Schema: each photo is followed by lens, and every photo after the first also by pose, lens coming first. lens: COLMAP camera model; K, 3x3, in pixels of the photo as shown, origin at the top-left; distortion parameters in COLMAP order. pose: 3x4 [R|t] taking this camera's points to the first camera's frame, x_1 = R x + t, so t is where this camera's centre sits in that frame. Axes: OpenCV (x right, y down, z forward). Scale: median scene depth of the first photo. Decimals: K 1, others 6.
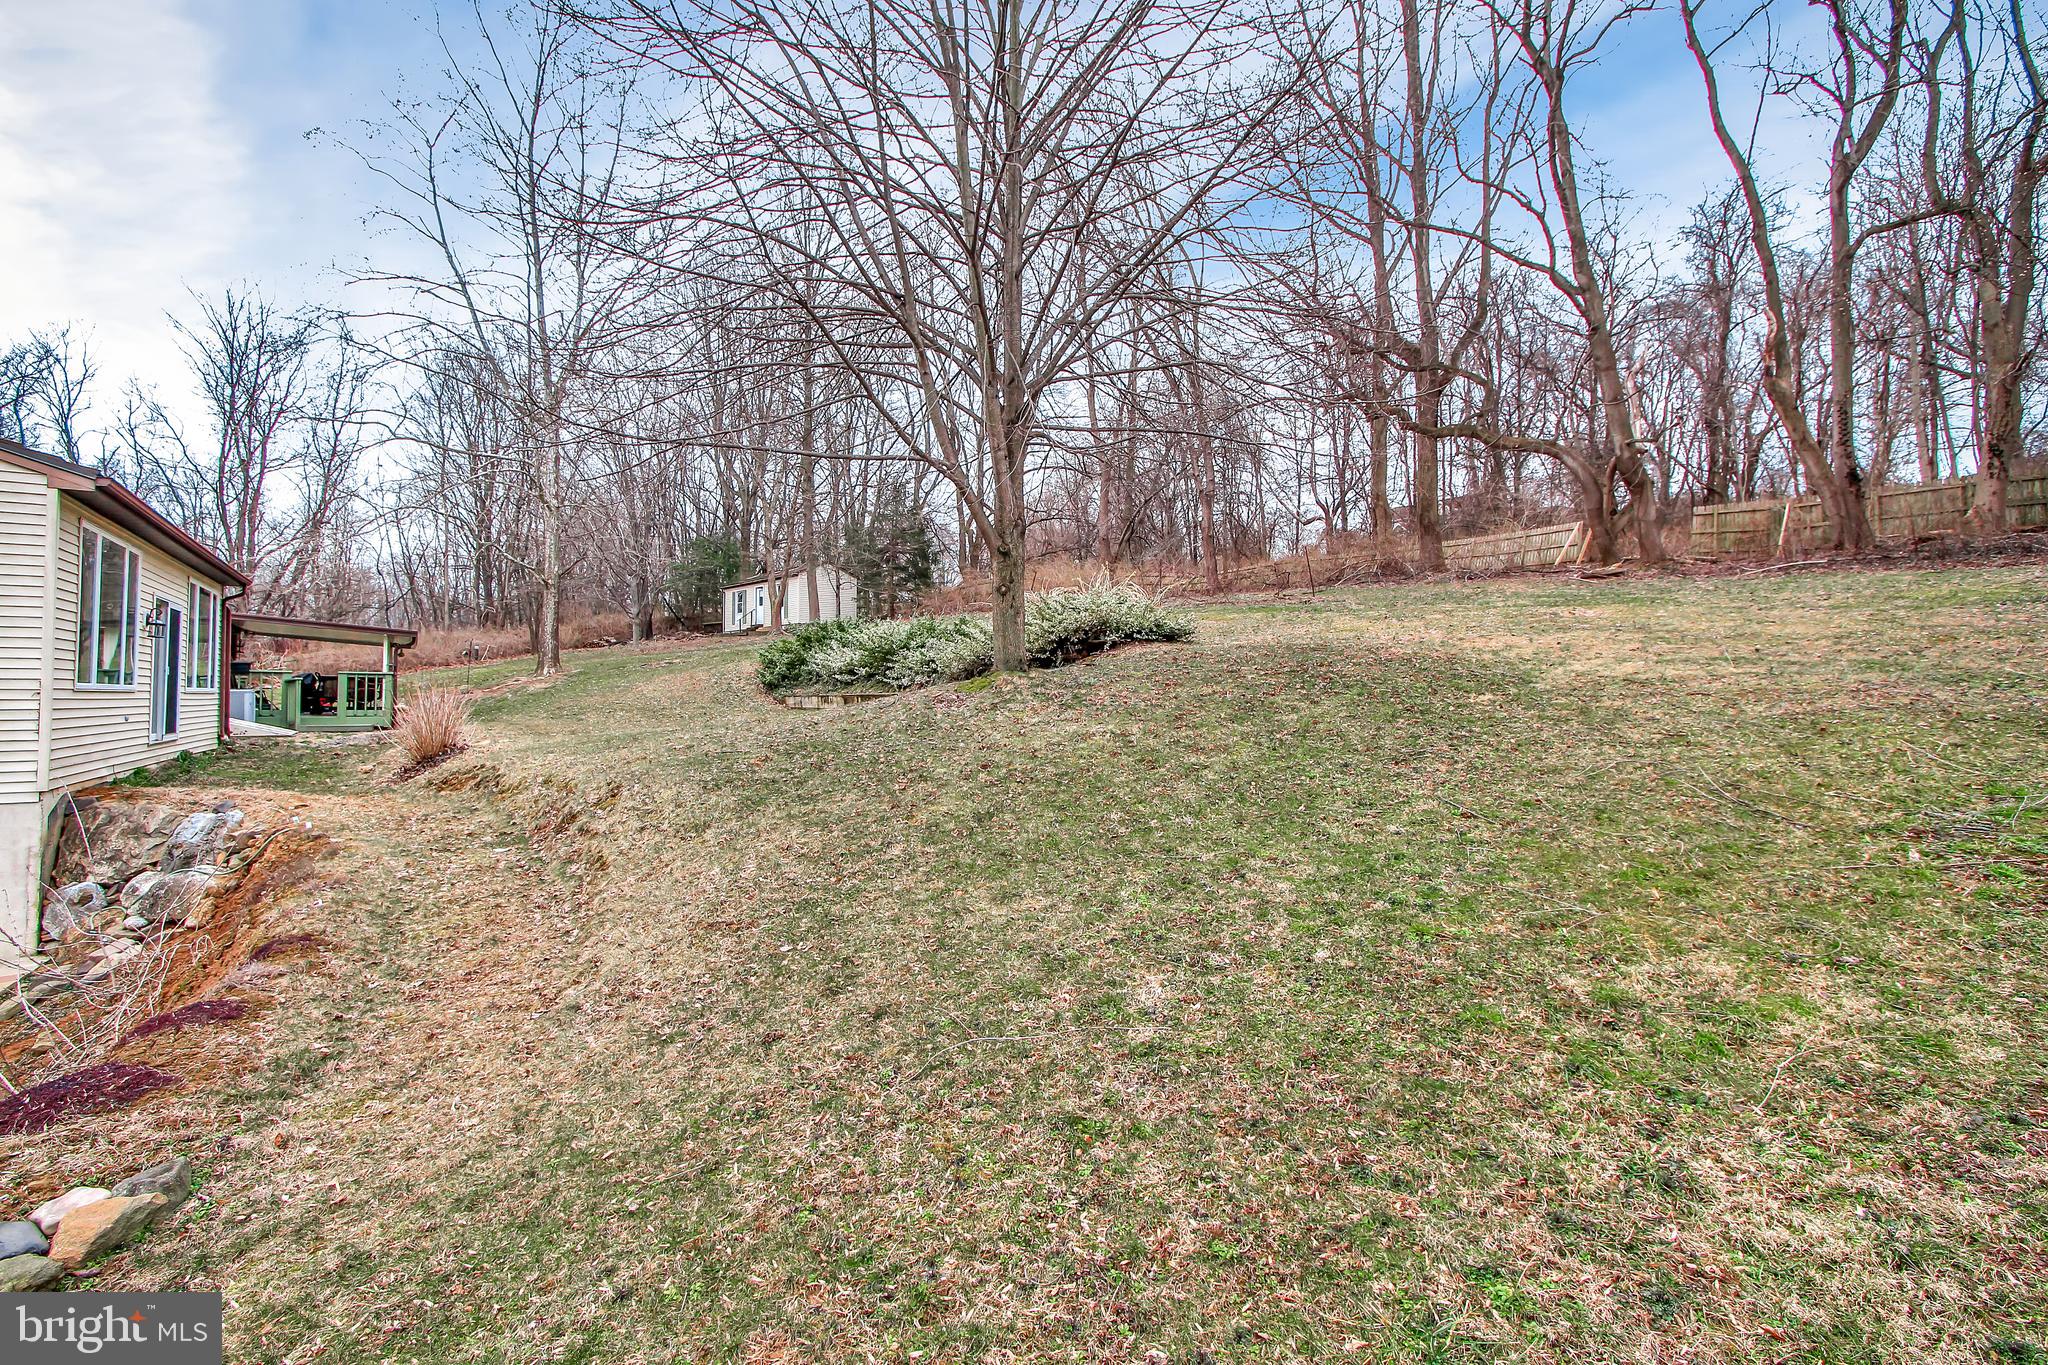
lens RADIAL K [[991.8, 0, 1028.9], [0, 991.8, 665.3], [0, 0, 1]] dist [-0.002690, -0.000404]
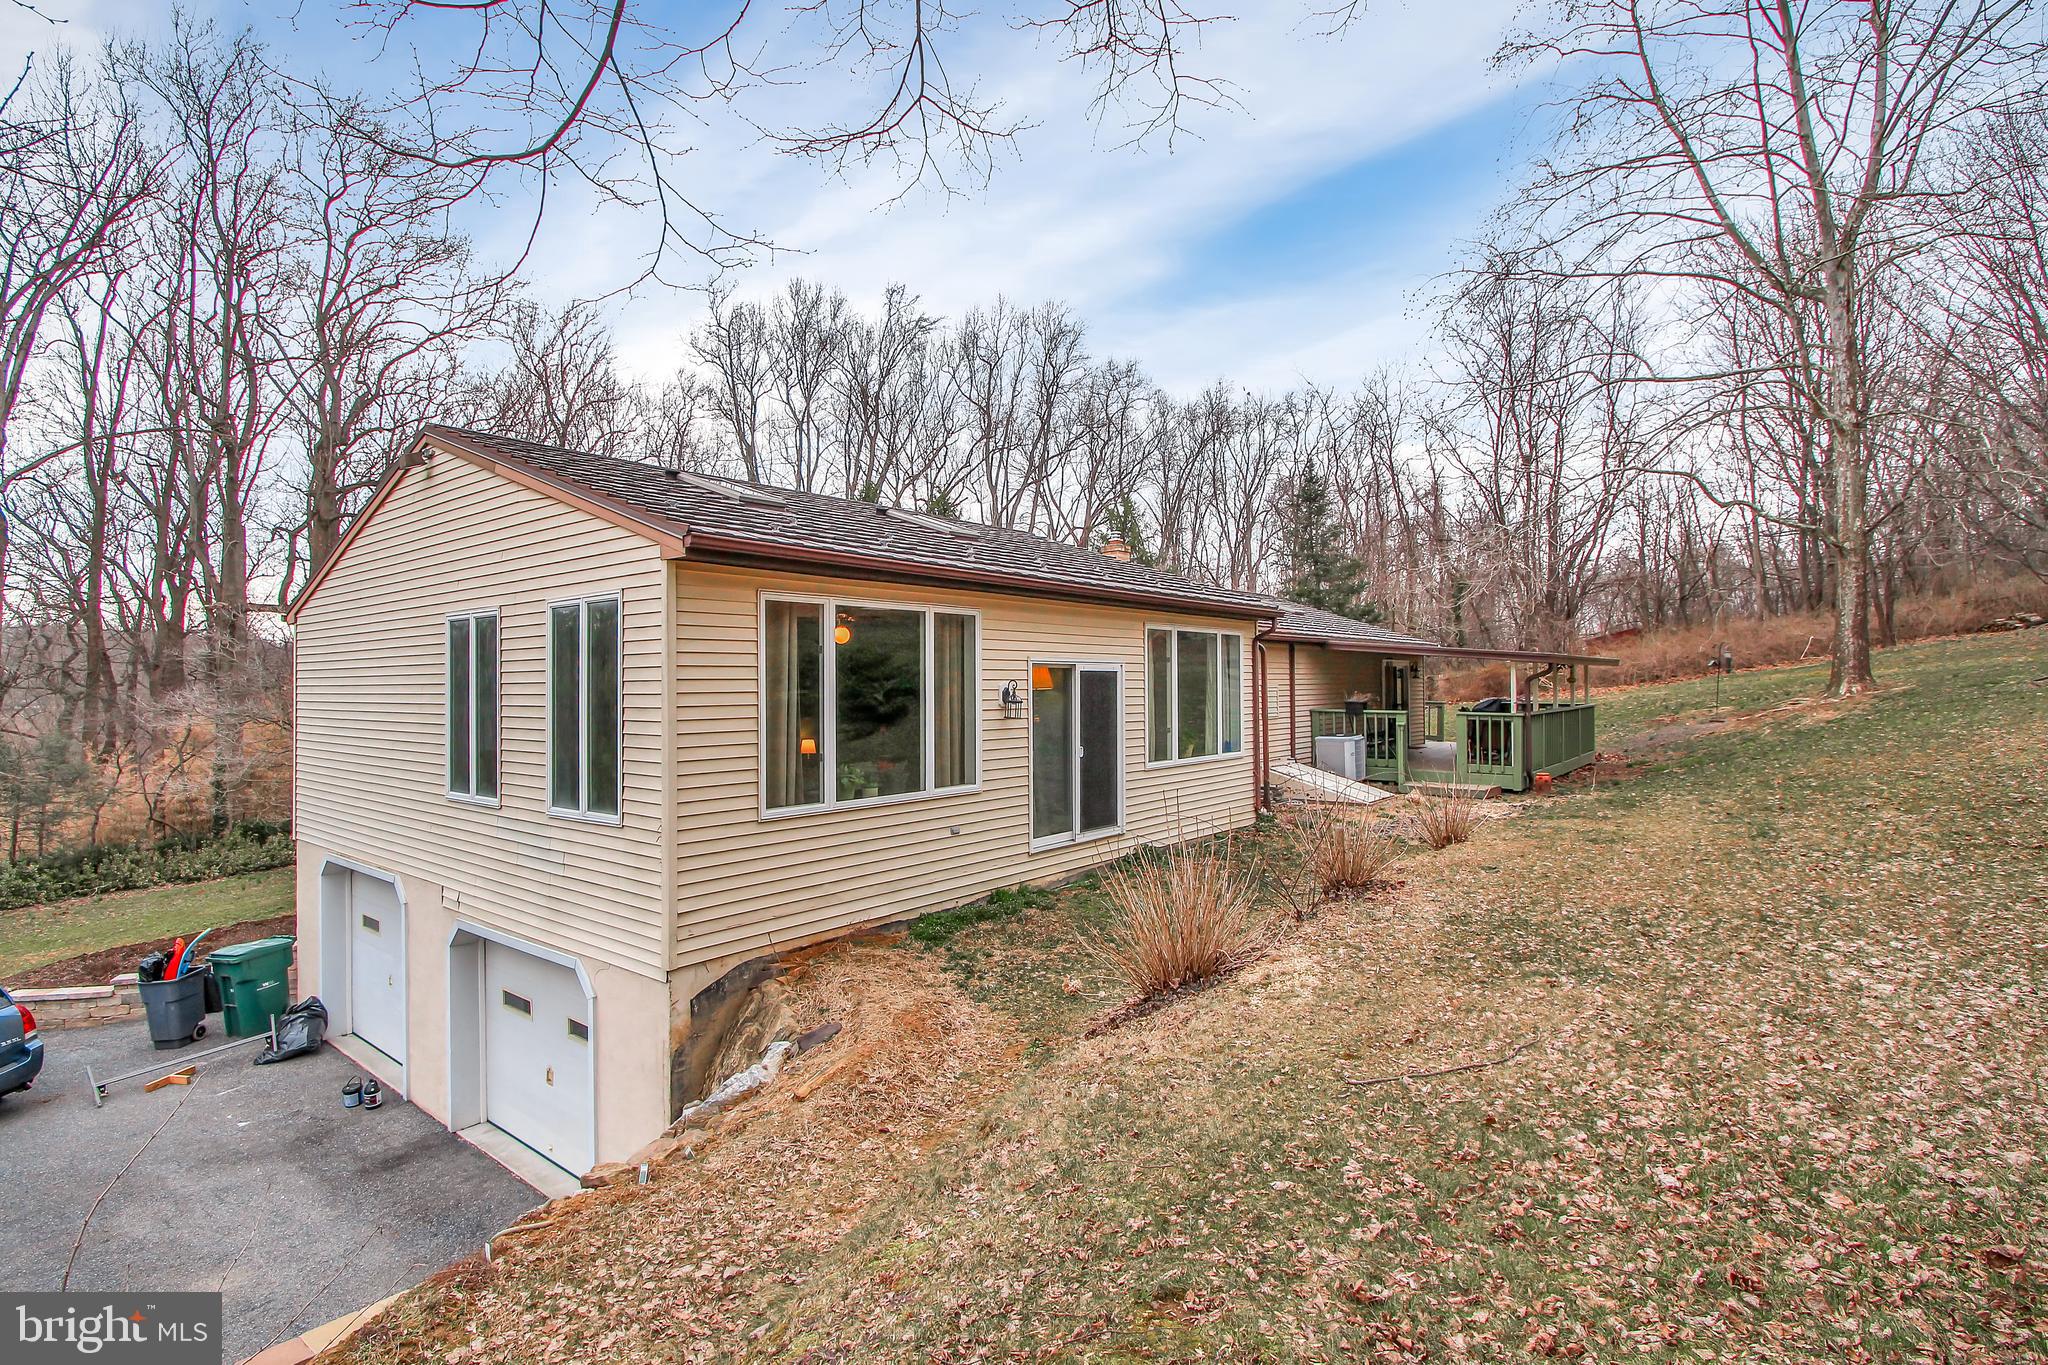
lens RADIAL K [[991.8, 0, 1028.9], [0, 991.8, 665.3], [0, 0, 1]] dist [-0.002690, -0.000404]
pose [[0.325254, -0.016146, -0.945489, -0.112997], [0.038587, 0.999248, -0.003789, -0.048914], [0.944839, -0.035251, 0.325632, 0.565231]]
